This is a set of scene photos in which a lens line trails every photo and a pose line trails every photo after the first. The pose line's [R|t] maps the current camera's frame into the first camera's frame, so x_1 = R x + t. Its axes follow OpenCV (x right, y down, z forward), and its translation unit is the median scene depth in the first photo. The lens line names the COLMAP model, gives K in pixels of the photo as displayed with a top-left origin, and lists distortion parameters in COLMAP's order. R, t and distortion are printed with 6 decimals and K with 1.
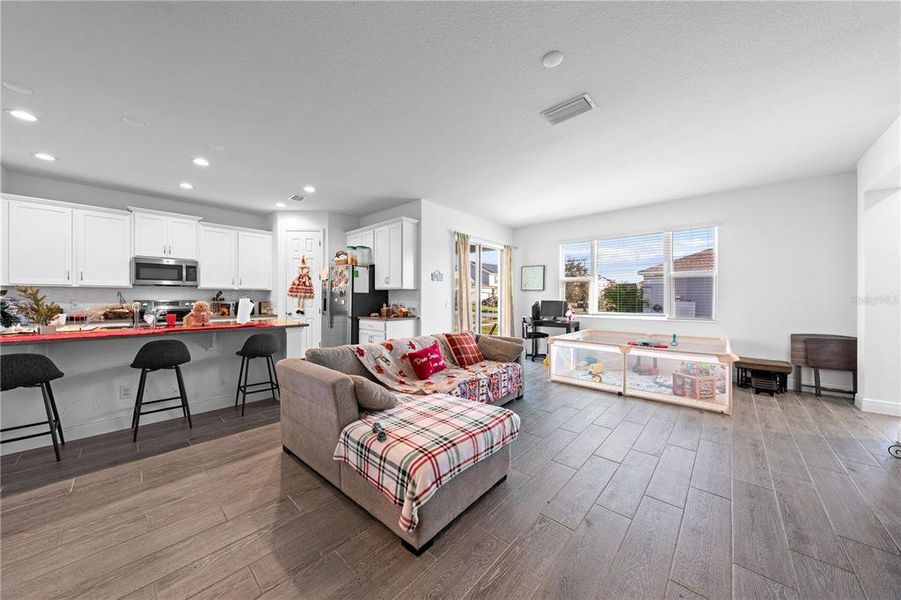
lens RADIAL K [[304.8, 0, 453.1], [0, 304.8, 297.8], [0, 0, 1]] dist [-0.004401, 0.001059]
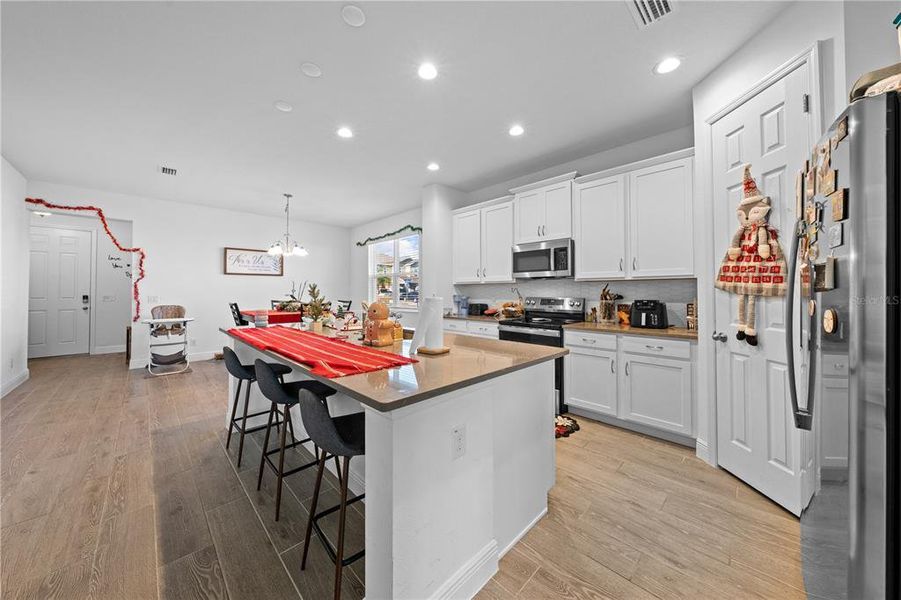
lens RADIAL K [[304.8, 0, 450.1], [0, 304.8, 288.1], [0, 0, 1]] dist [-0.004401, 0.001059]
pose [[-0.040095, -0.015206, -0.999080, -0.157596], [0.001828, 0.999881, -0.015291, -0.003985], [0.999194, -0.002440, -0.040062, 0.732059]]
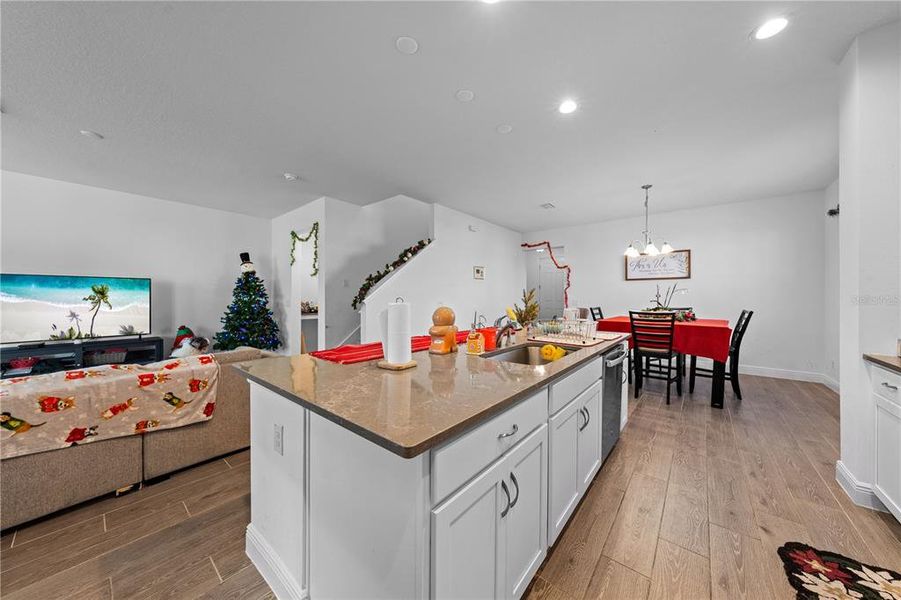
lens RADIAL K [[304.8, 0, 451.7], [0, 304.8, 297.9], [0, 0, 1]] dist [-0.004401, 0.001059]
pose [[-0.998692, -0.004453, -0.050932, -0.513667], [-0.004355, 0.999988, -0.002043, -0.001998], [0.050941, -0.001818, -0.998700, 0.984770]]
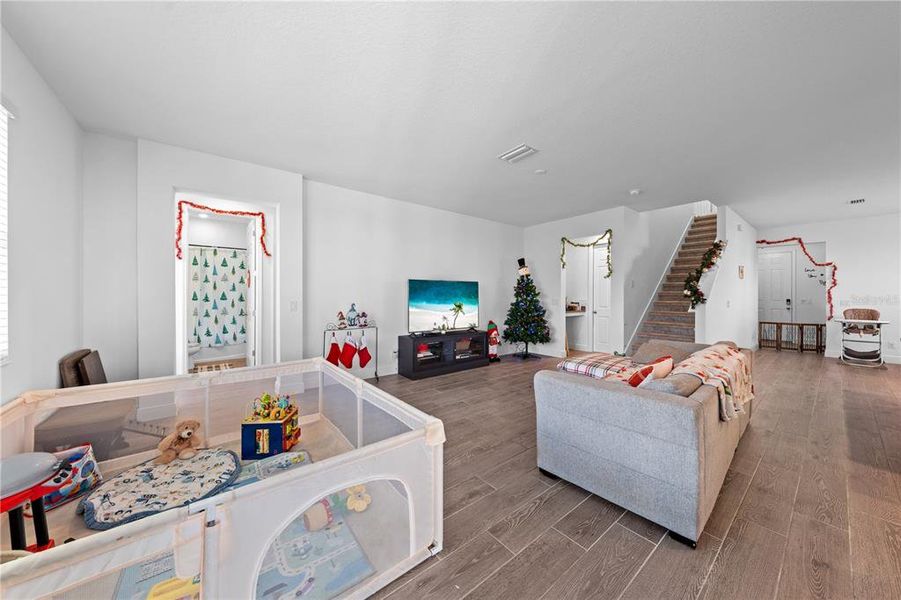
lens RADIAL K [[304.8, 0, 453.3], [0, 304.8, 295.0], [0, 0, 1]] dist [-0.004401, 0.001059]
pose [[-0.987035, -0.003703, 0.160463, 0.211611], [-0.004370, 0.999983, -0.003807, -0.004750], [-0.160446, -0.004459, -0.987035, 1.139732]]
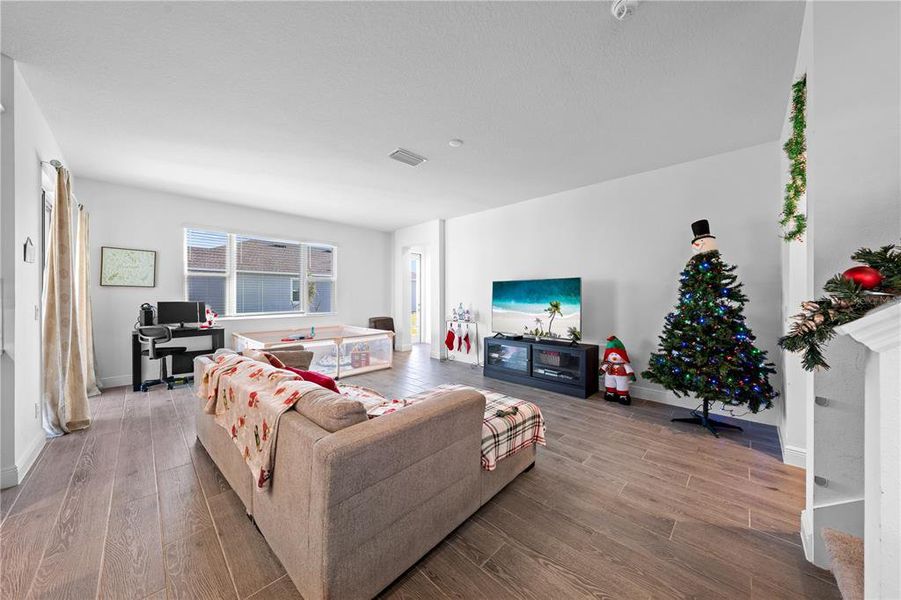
lens RADIAL K [[304.8, 0, 451.9], [0, 304.8, 296.4], [0, 0, 1]] dist [-0.004401, 0.001059]
pose [[0.029076, -0.002525, 0.999574, -0.466489], [-0.003310, 0.999991, 0.002623, -0.008874], [-0.999572, -0.003385, 0.029068, 0.377866]]
